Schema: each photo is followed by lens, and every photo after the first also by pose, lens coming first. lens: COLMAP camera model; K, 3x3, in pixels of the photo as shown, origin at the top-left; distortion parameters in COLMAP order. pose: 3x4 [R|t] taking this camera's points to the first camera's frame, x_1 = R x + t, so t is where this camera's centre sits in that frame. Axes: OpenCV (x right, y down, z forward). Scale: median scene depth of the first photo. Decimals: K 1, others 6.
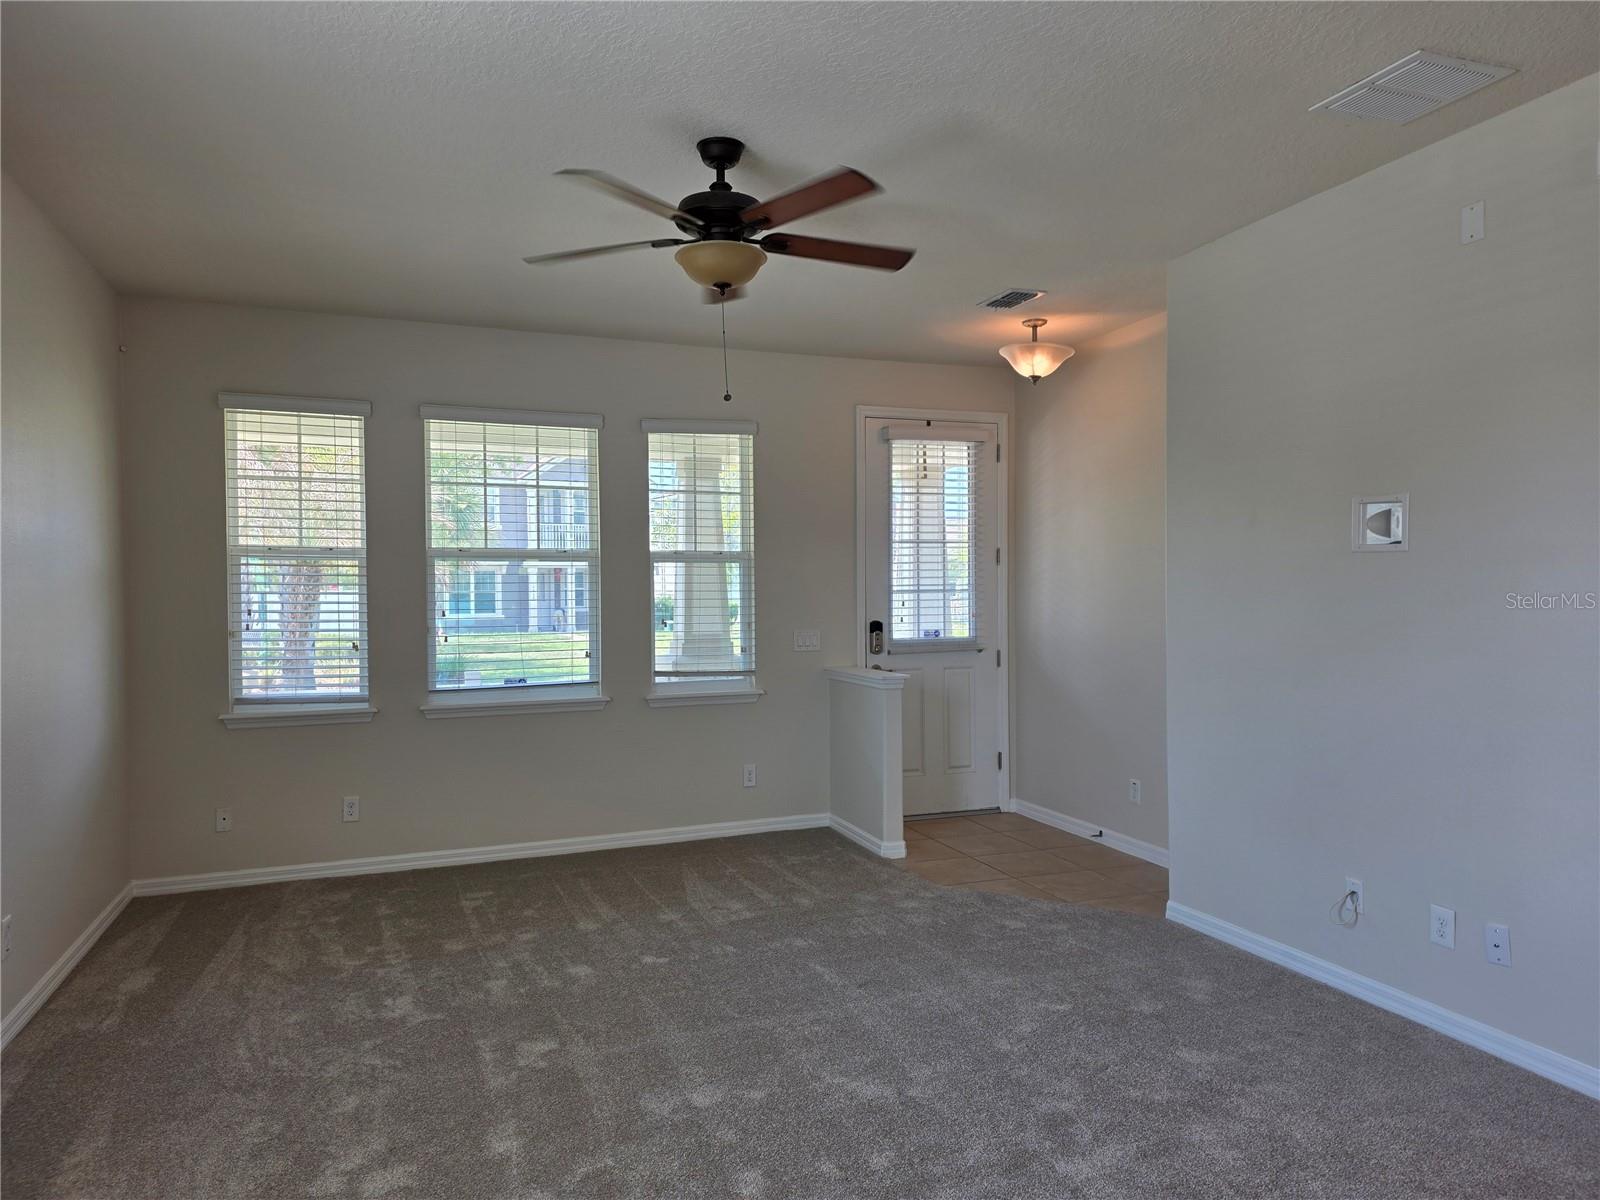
lens RADIAL K [[1058.9, 0, 800.0], [0, 1058.9, 600.0], [0, 0, 1]] dist [0.101171, -0.098504]
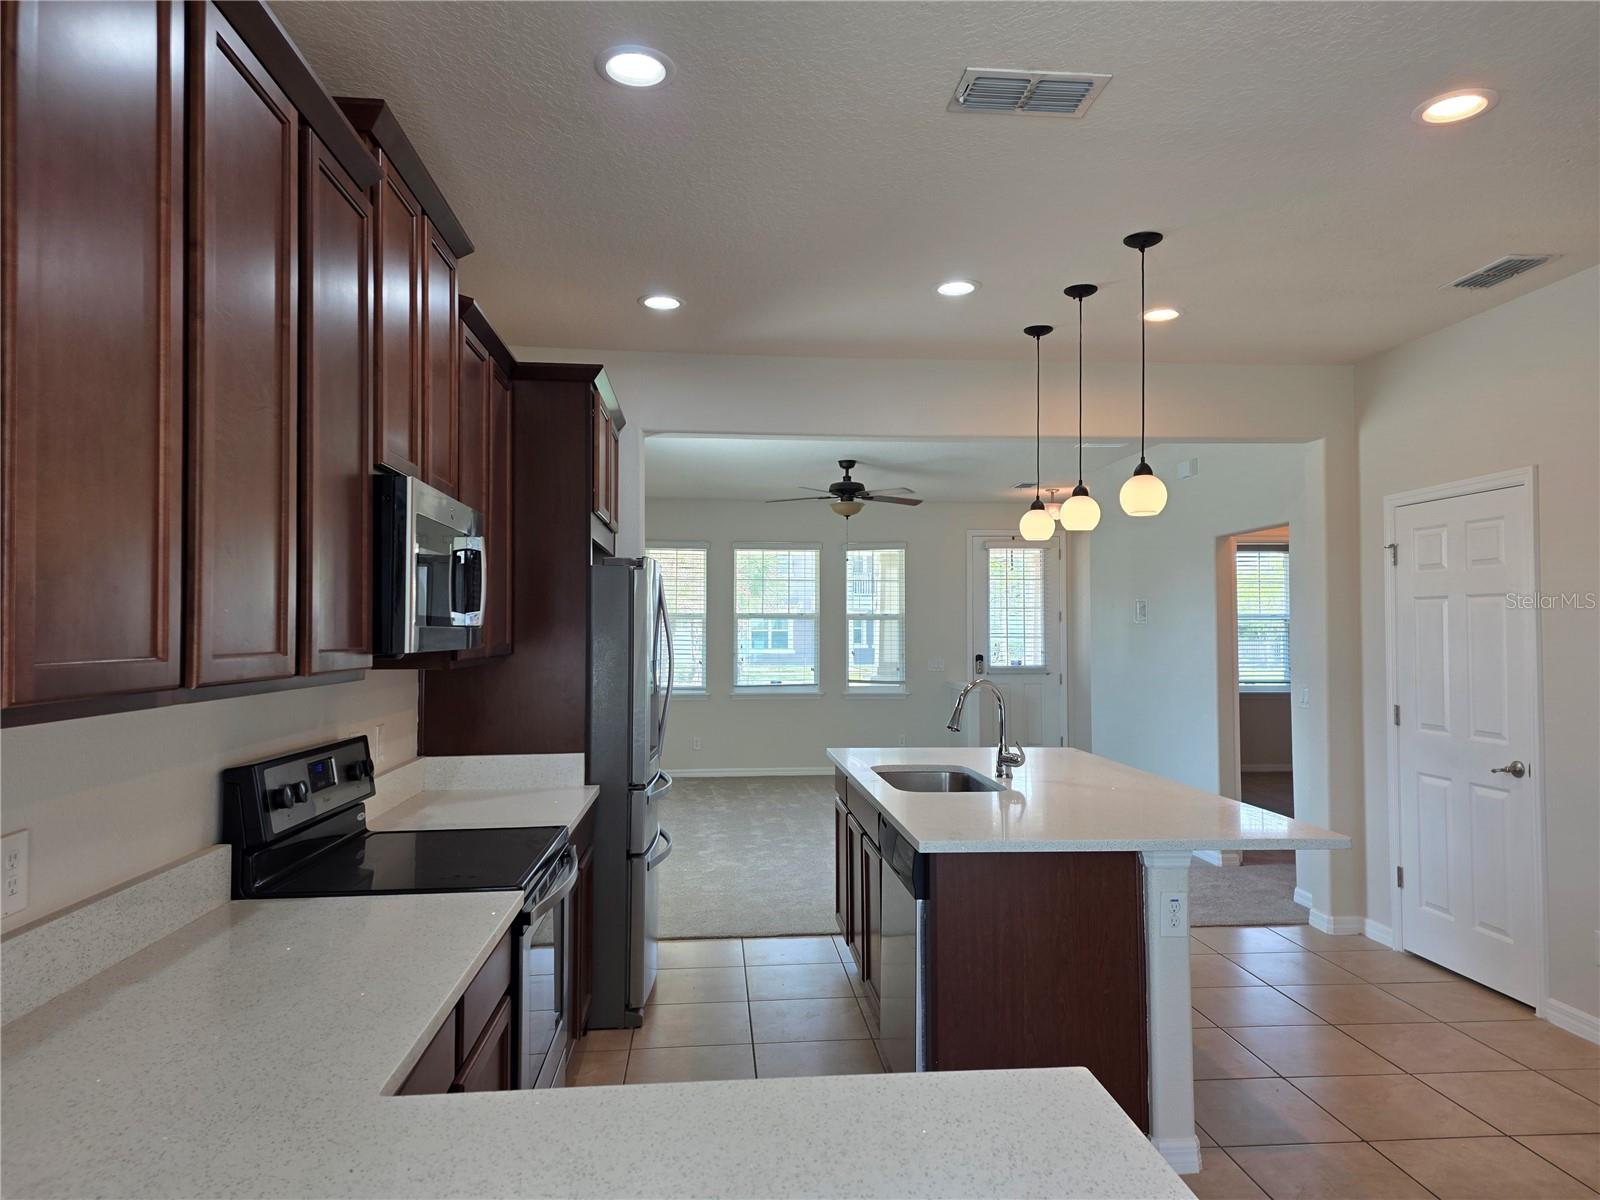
lens RADIAL K [[1050.9, 0, 807.2], [0, 1050.9, 603.9], [0, 0, 1]] dist [0.179758, -0.299261]
pose [[0.964809, 0.000769, -0.262949, 0.280422], [-0.009470, 0.999449, -0.031825, -0.005671], [0.262780, 0.033195, 0.964285, -0.804356]]
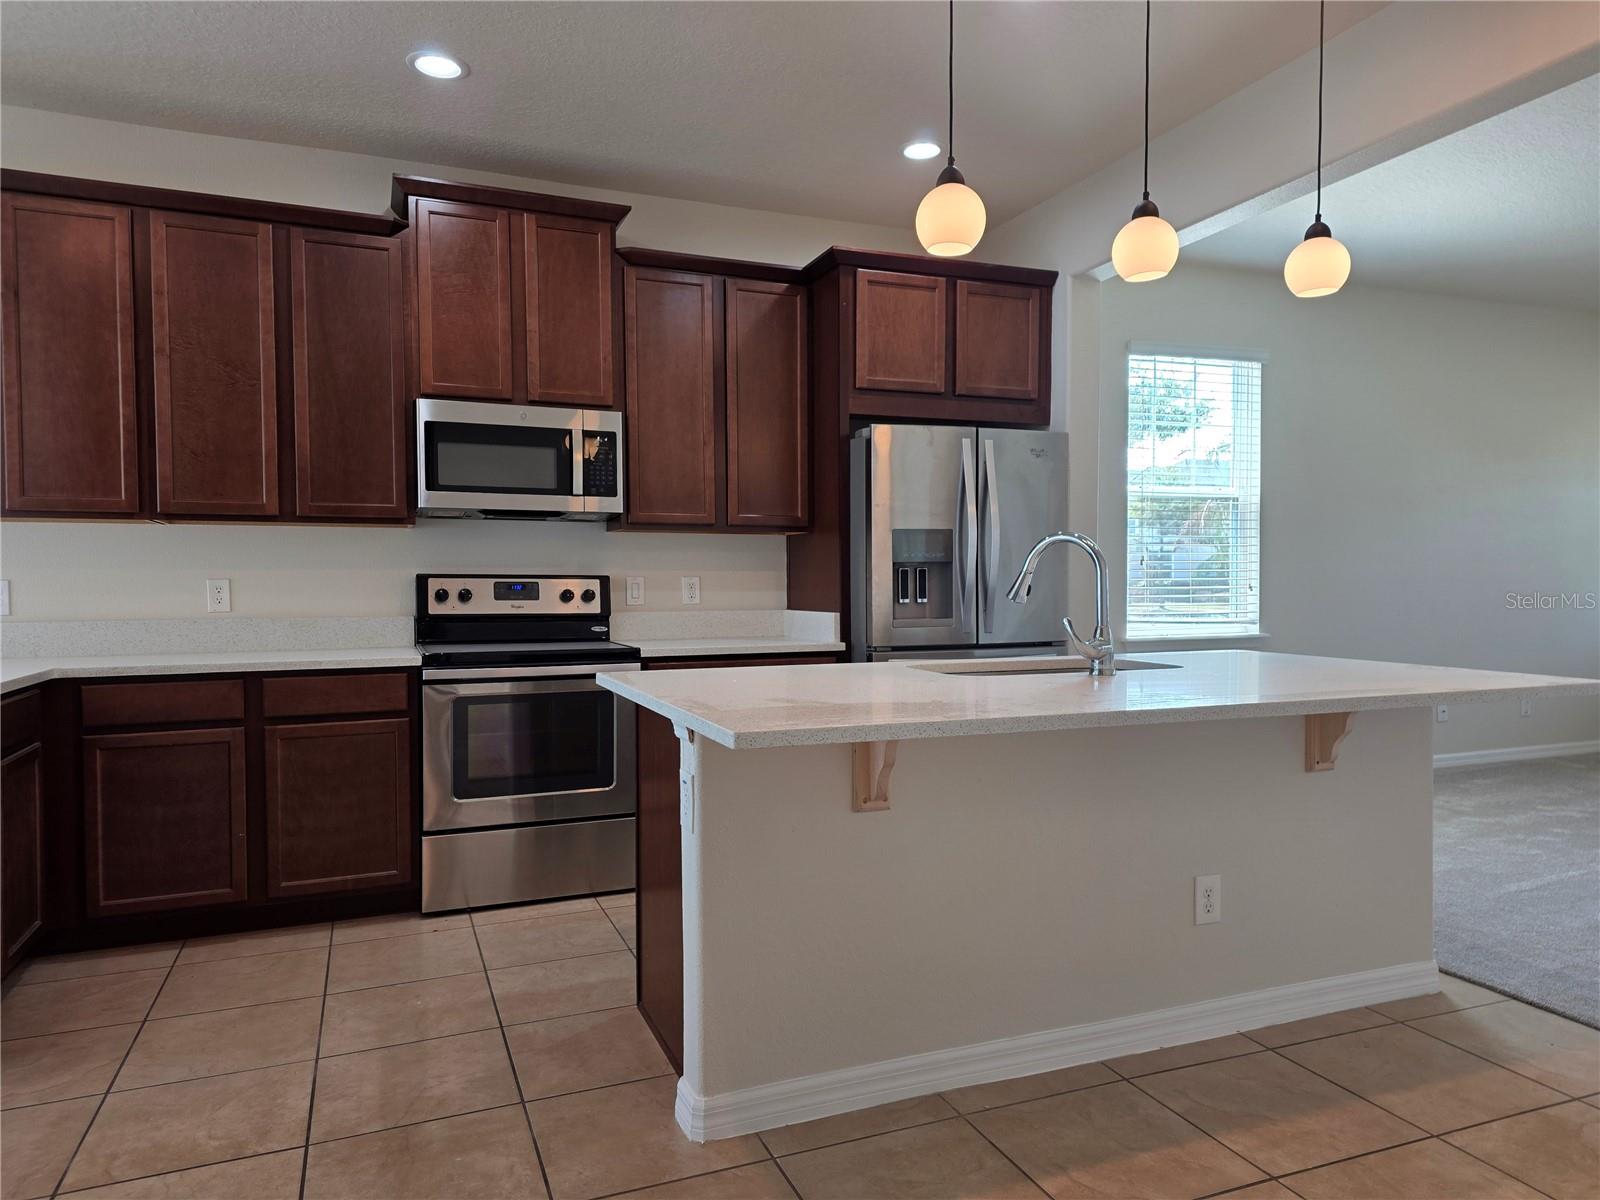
lens RADIAL K [[1056.1, 0, 798.1], [0, 1056.1, 606.7], [0, 0, 1]] dist [0.105944, -0.111148]
pose [[0.017851, 0.036472, -0.999175, 0.712770], [-0.005235, 0.999324, 0.036384, 0.039263], [0.999827, 0.004581, 0.018030, -0.212312]]
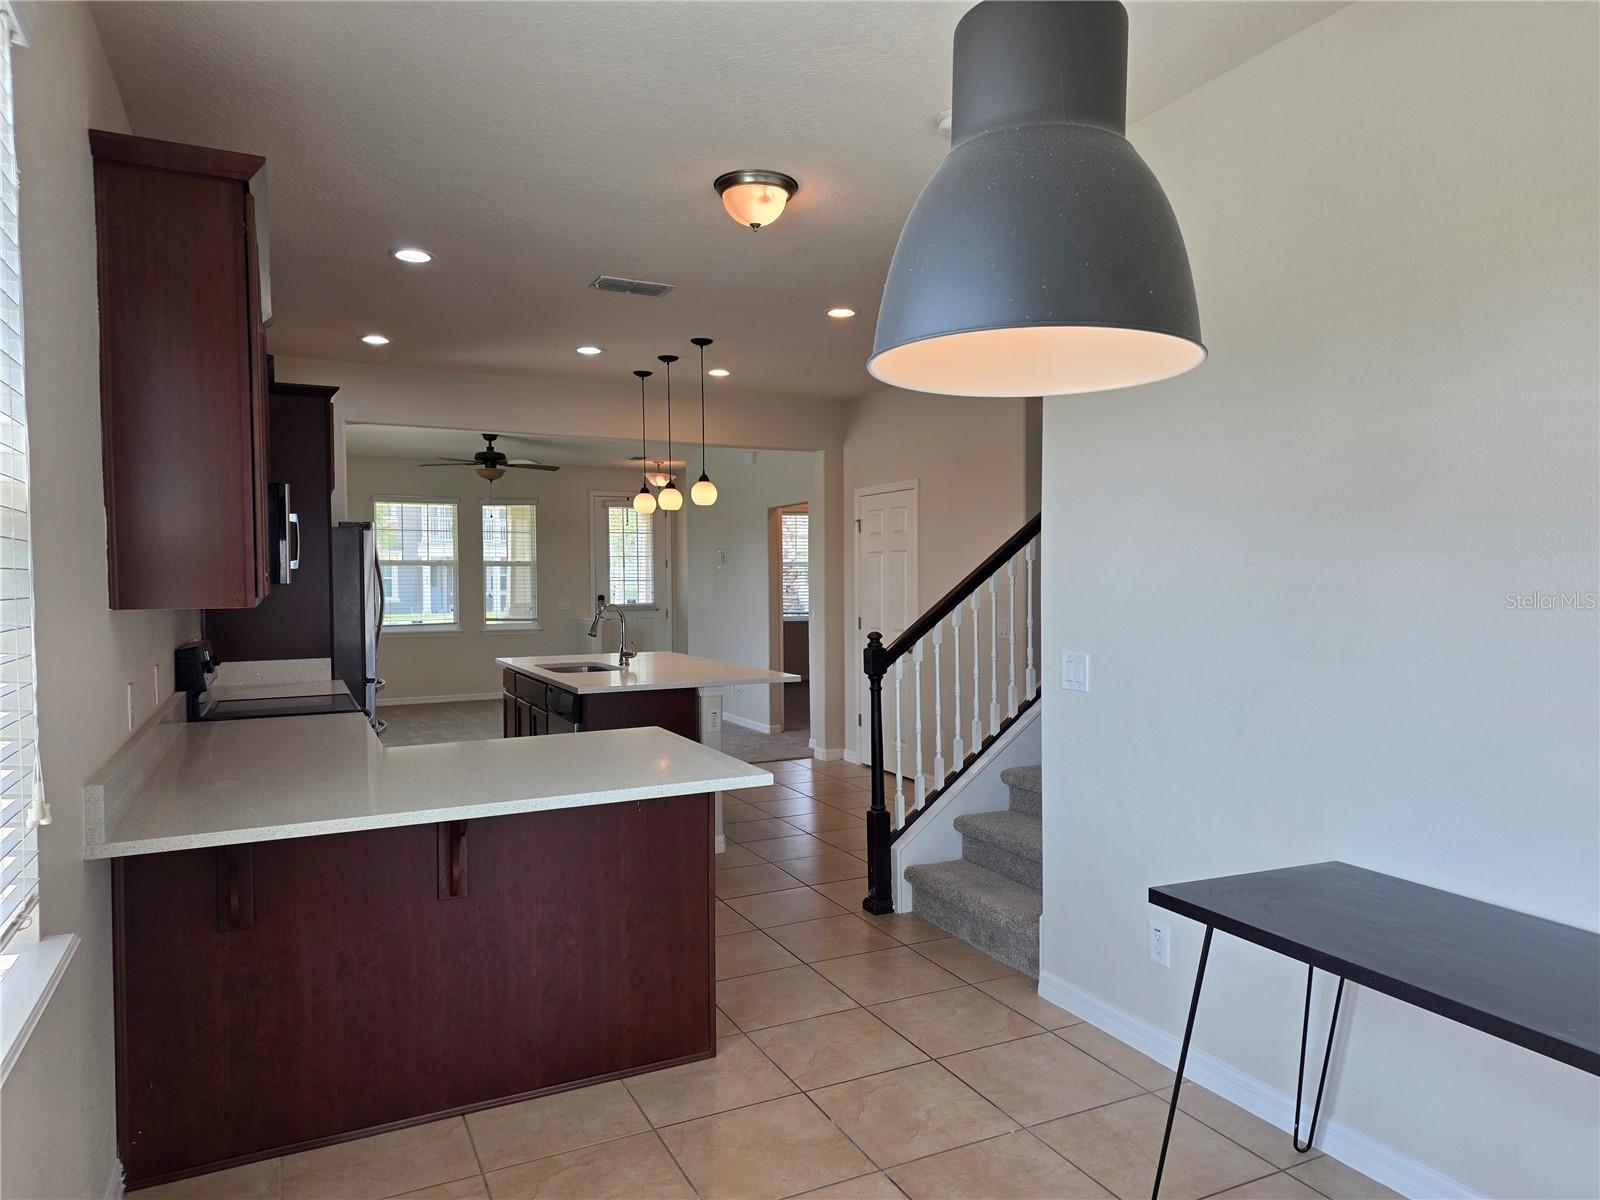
lens RADIAL K [[1050.9, 0, 807.2], [0, 1050.9, 603.9], [0, 0, 1]] dist [0.179758, -0.299261]
pose [[0.995536, -0.000570, 0.094383, 0.308159], [-0.001010, 0.999860, 0.016694, 0.002430], [-0.094380, -0.016715, 0.995396, -1.209690]]
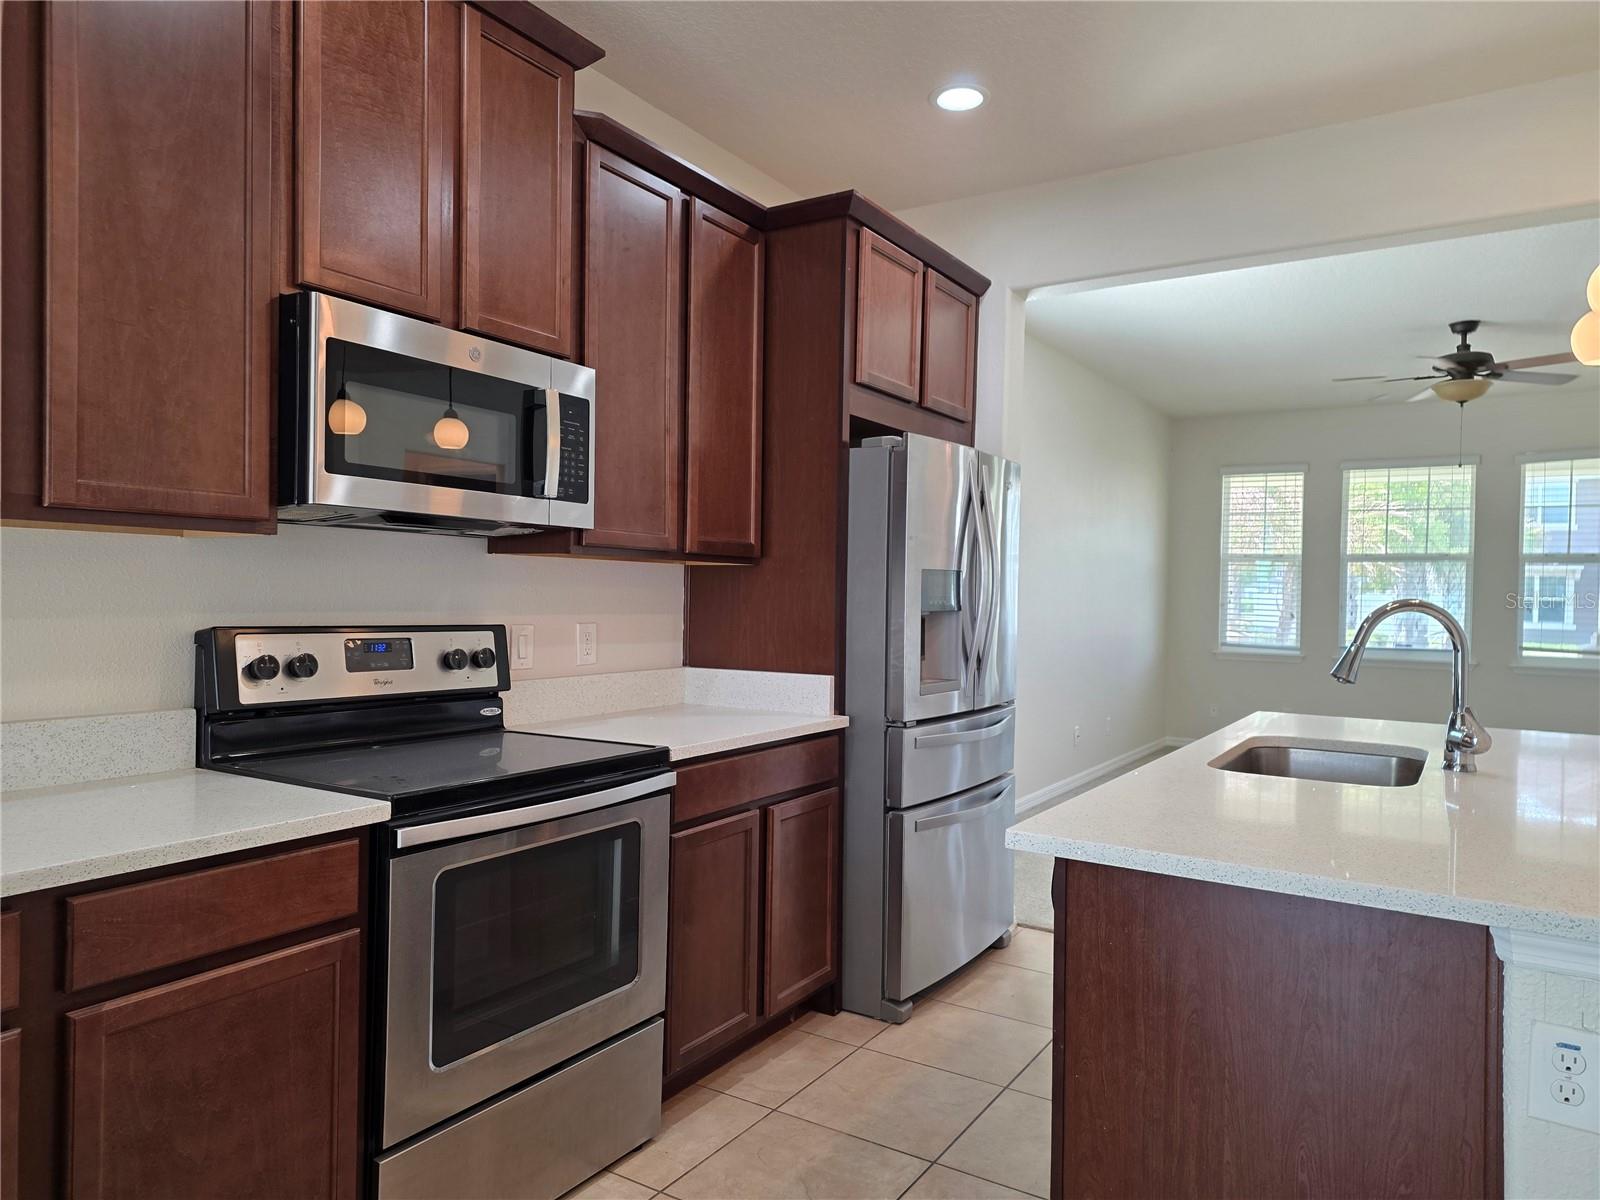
lens RADIAL K [[1058.9, 0, 800.0], [0, 1058.9, 600.0], [0, 0, 1]] dist [0.101171, -0.098504]
pose [[0.603543, 0.026135, -0.796902, 0.399808], [-0.030665, 0.999484, 0.009555, 0.025031], [0.796741, 0.018670, 0.604033, -0.529053]]
